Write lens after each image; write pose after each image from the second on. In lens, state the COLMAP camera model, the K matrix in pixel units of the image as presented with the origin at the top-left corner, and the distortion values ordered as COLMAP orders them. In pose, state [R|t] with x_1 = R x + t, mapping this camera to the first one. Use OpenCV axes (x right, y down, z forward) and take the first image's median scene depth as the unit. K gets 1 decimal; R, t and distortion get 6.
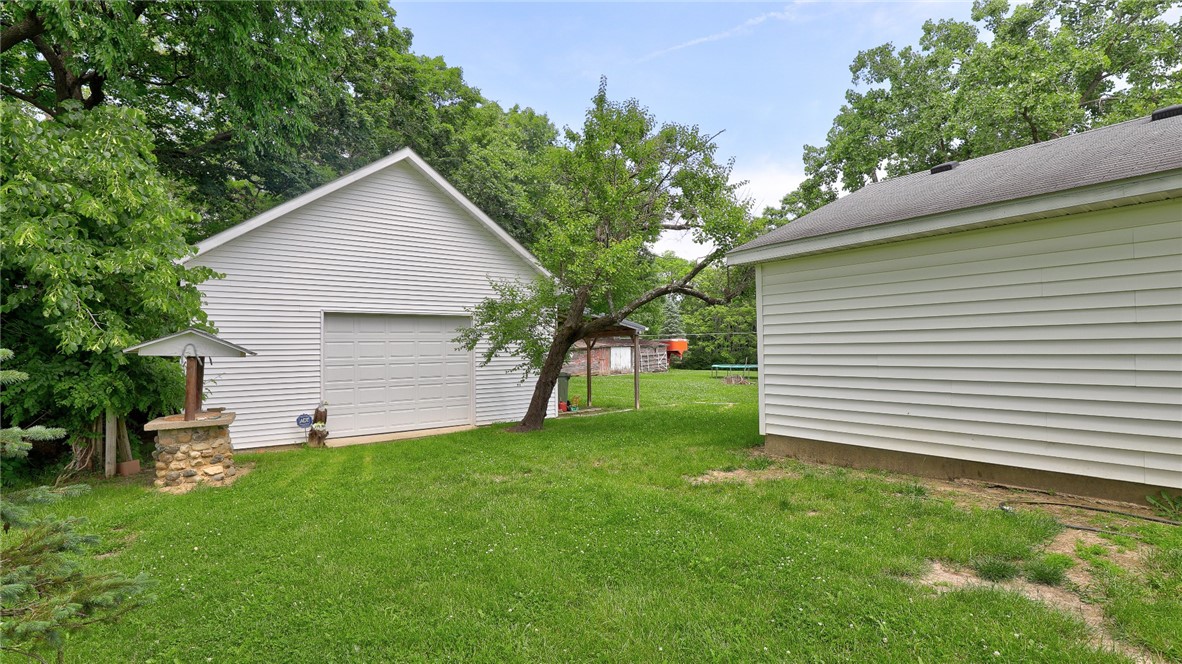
lens RADIAL K [[565.8, 0, 593.0], [0, 565.8, 329.1], [0, 0, 1]] dist [-0.026284, 0.006495]
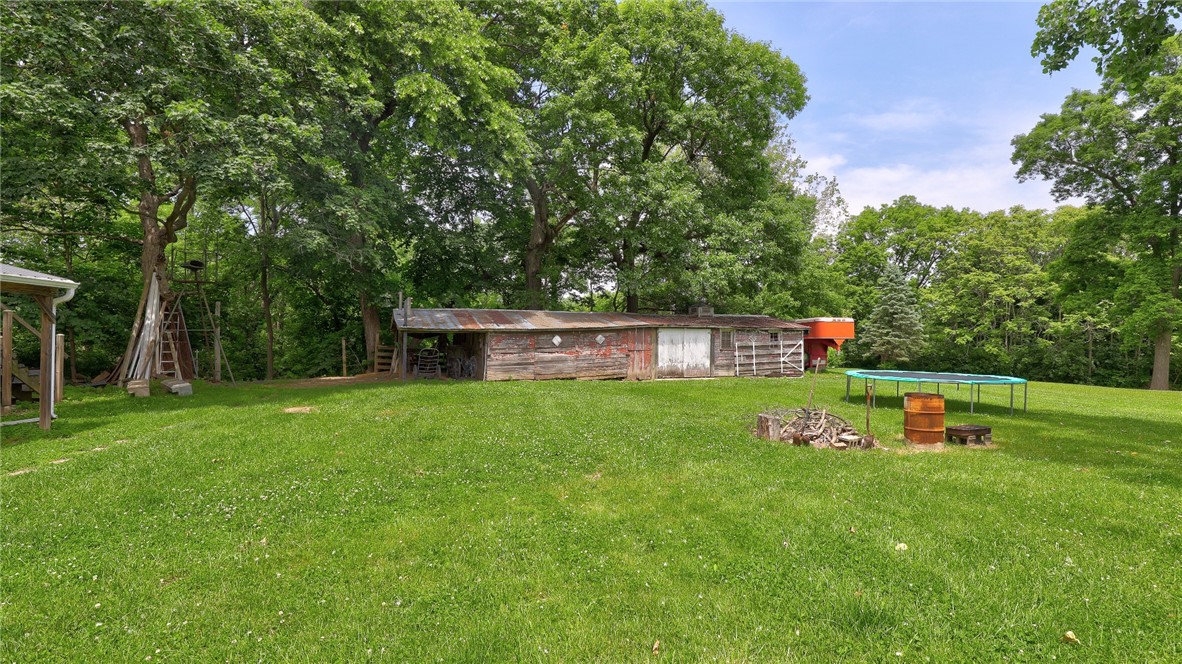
lens RADIAL K [[565.8, 0, 588.0], [0, 565.8, 325.2], [0, 0, 1]] dist [-0.026284, 0.006495]
pose [[0.890834, 0.016300, -0.454037, 0.188180], [-0.007967, 0.999763, 0.020260, 0.015006], [0.454259, -0.014431, 0.890753, 0.397036]]
